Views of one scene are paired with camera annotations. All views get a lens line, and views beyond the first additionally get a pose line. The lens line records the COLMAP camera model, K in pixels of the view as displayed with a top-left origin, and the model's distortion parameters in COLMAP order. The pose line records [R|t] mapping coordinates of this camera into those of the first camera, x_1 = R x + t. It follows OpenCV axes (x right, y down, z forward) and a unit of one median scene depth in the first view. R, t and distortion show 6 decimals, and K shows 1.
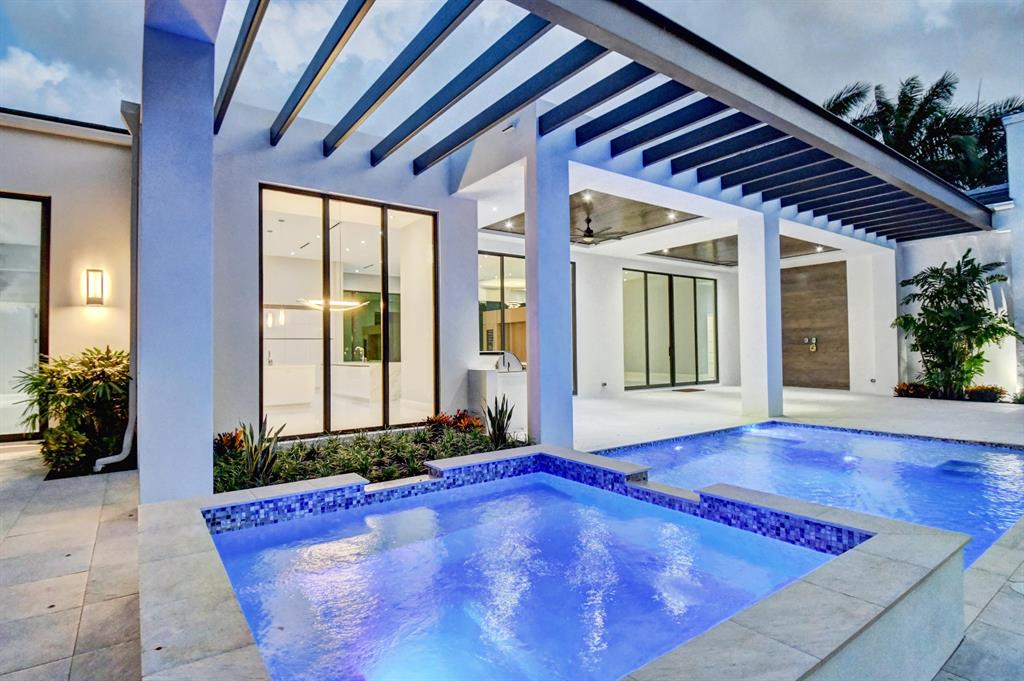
lens RADIAL K [[521.9, 0, 512.0], [0, 521.9, 340.5], [0, 0, 1]] dist [0.034581, -0.039934]
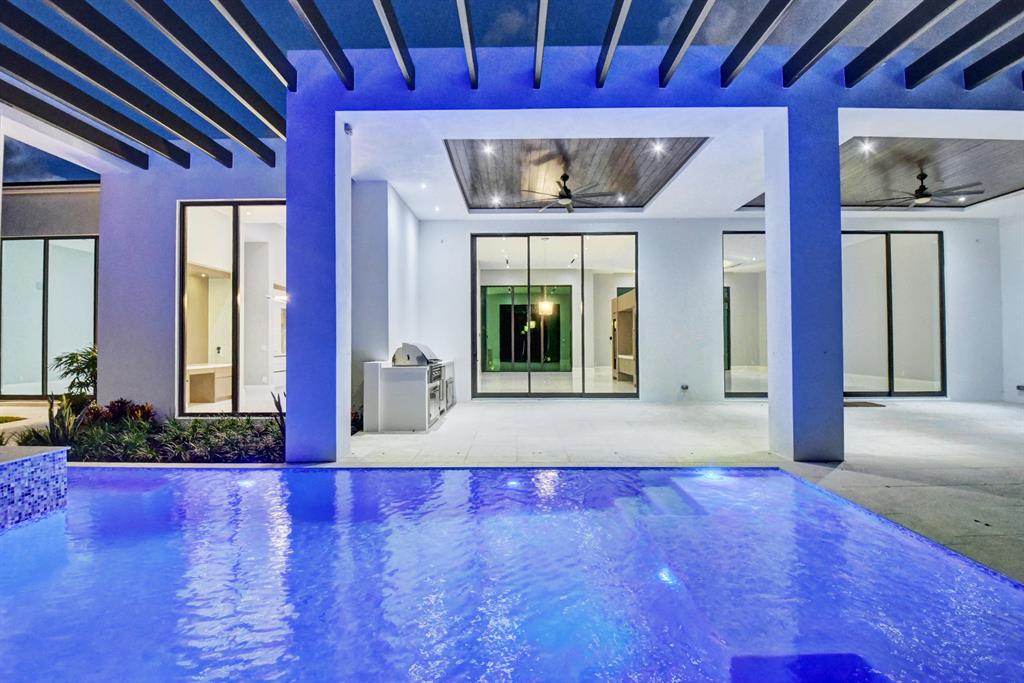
lens RADIAL K [[488.0, 0, 512.0], [0, 488.0, 341.5], [0, 0, 1]] dist [-0.002559, -0.000633]
pose [[0.804525, 0.003200, -0.593910, 0.554676], [0.006318, 0.999883, 0.013946, 0.007093], [0.593885, -0.014972, 0.804411, 0.380912]]
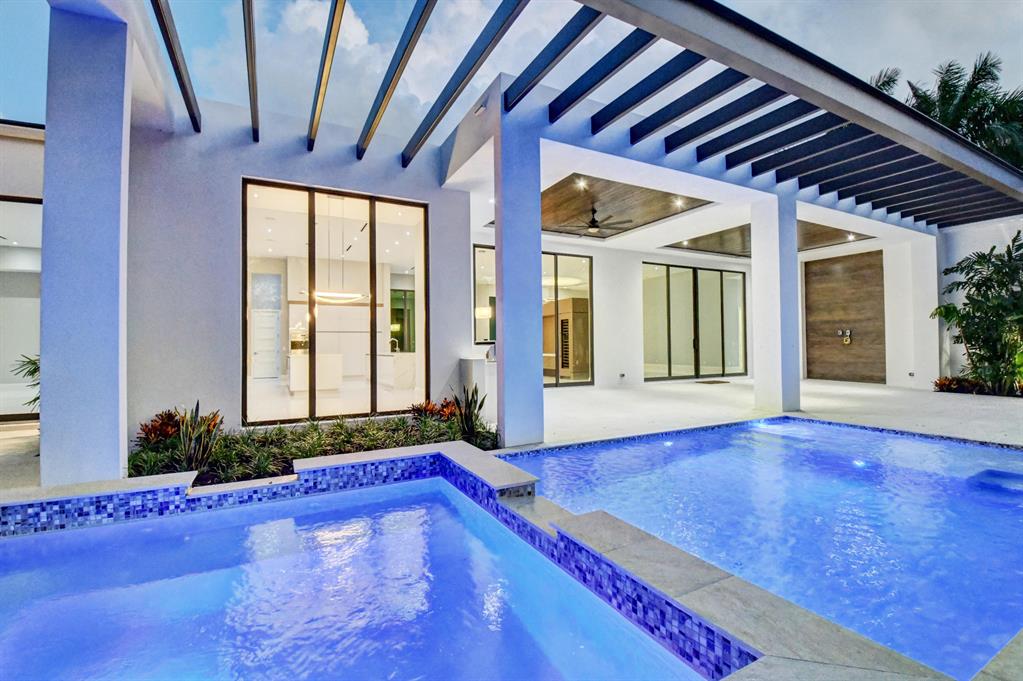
lens RADIAL K [[454.5, 0, 511.5], [0, 454.5, 340.5], [0, 0, 1]] dist [0.003179, -0.015366]
pose [[0.989733, 0.000741, -0.142929, 0.123909], [0.000494, 0.999963, 0.008600, 0.011126], [0.142930, -0.008582, 0.989696, 0.125444]]
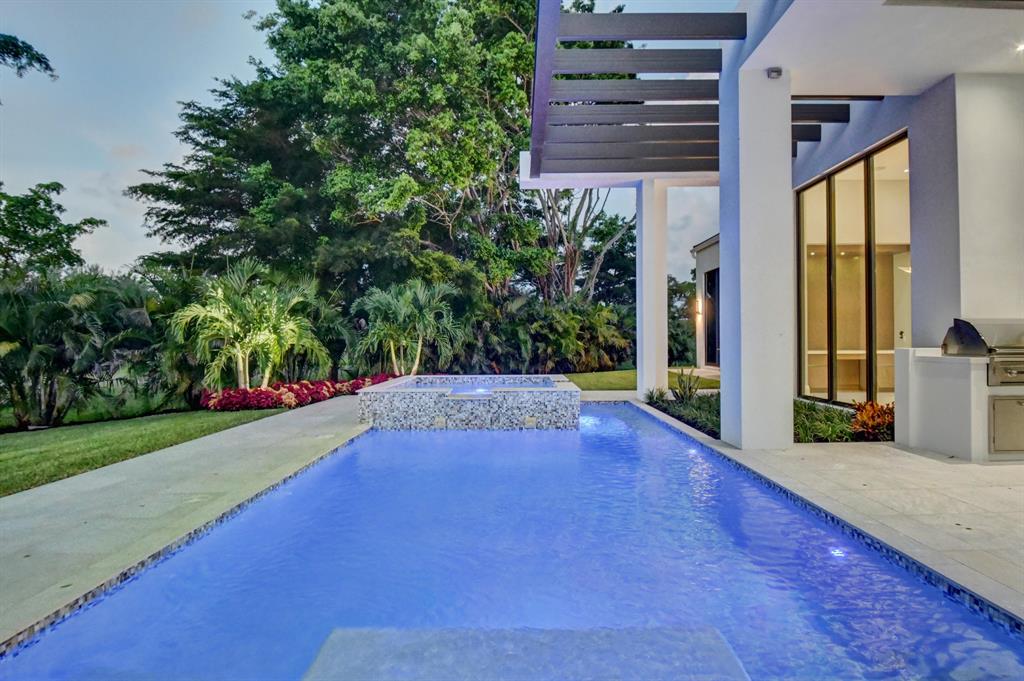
lens RADIAL K [[521.9, 0, 512.0], [0, 521.9, 340.5], [0, 0, 1]] dist [0.034581, -0.039934]
pose [[-0.601421, 0.014804, -0.798795, 0.634766], [0.026055, 0.999660, -0.001091, 0.024498], [0.798507, -0.021469, -0.601602, 0.767385]]
